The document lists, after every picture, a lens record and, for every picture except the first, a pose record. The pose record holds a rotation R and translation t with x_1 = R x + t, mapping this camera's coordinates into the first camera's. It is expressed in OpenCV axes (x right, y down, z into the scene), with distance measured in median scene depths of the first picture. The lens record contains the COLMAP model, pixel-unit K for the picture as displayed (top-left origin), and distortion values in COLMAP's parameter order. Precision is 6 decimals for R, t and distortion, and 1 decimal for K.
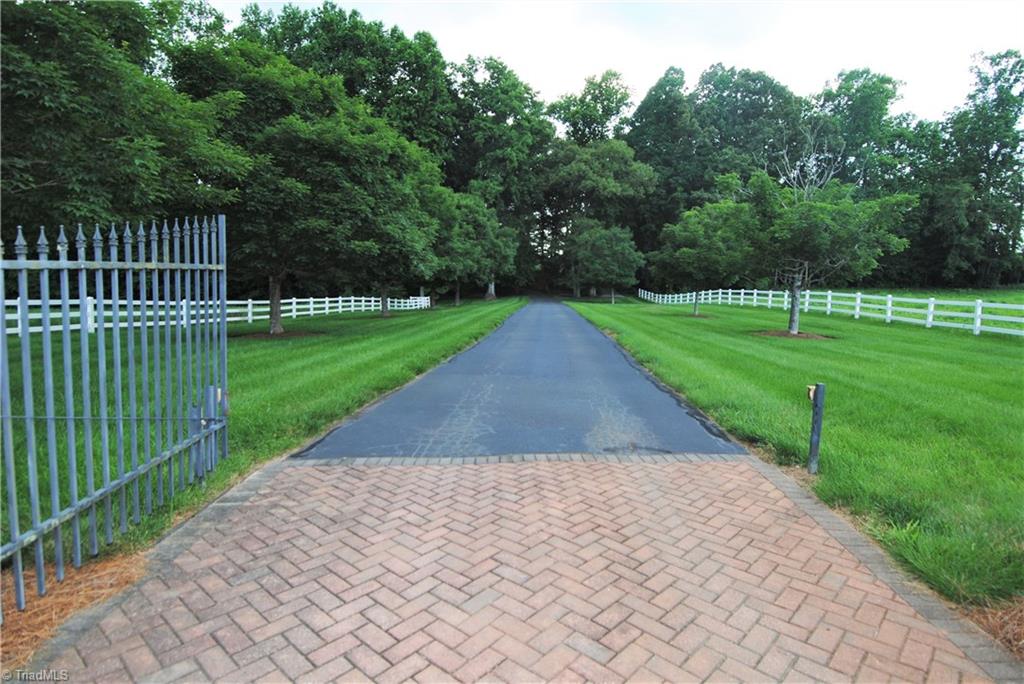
lens RADIAL K [[545.3, 0, 515.0], [0, 545.3, 330.2], [0, 0, 1]] dist [0.033177, -0.035524]
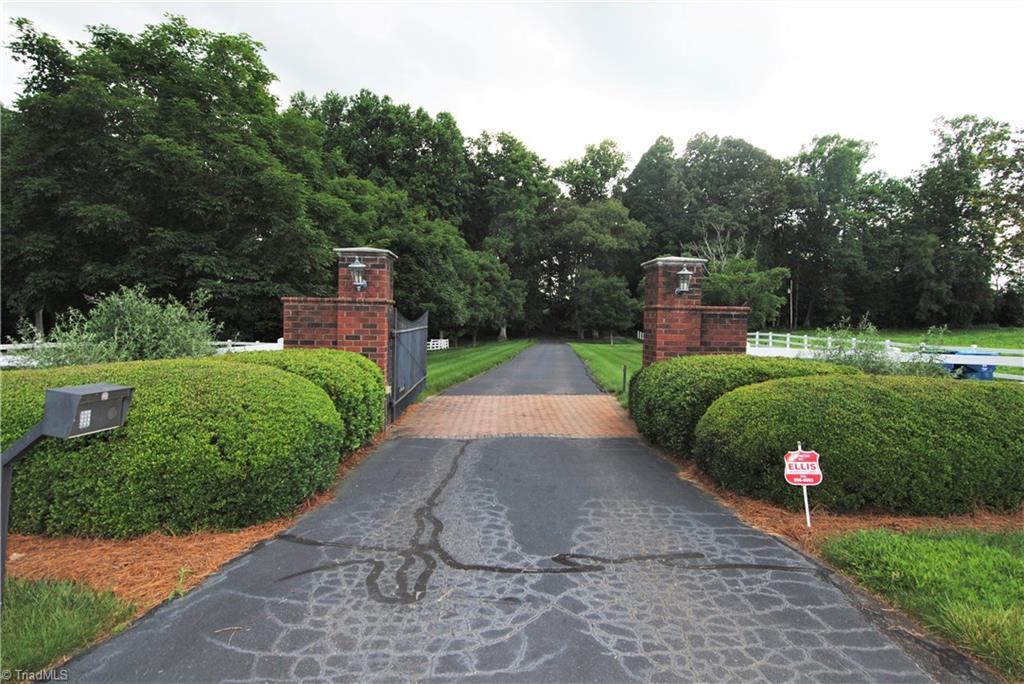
lens RADIAL K [[545.3, 0, 515.0], [0, 545.3, 330.2], [0, 0, 1]] dist [0.033177, -0.035524]
pose [[0.999788, -0.006300, -0.019582, 0.002148], [0.004757, 0.996955, -0.077832, 0.008239], [0.020013, 0.077722, 0.996774, -0.115353]]
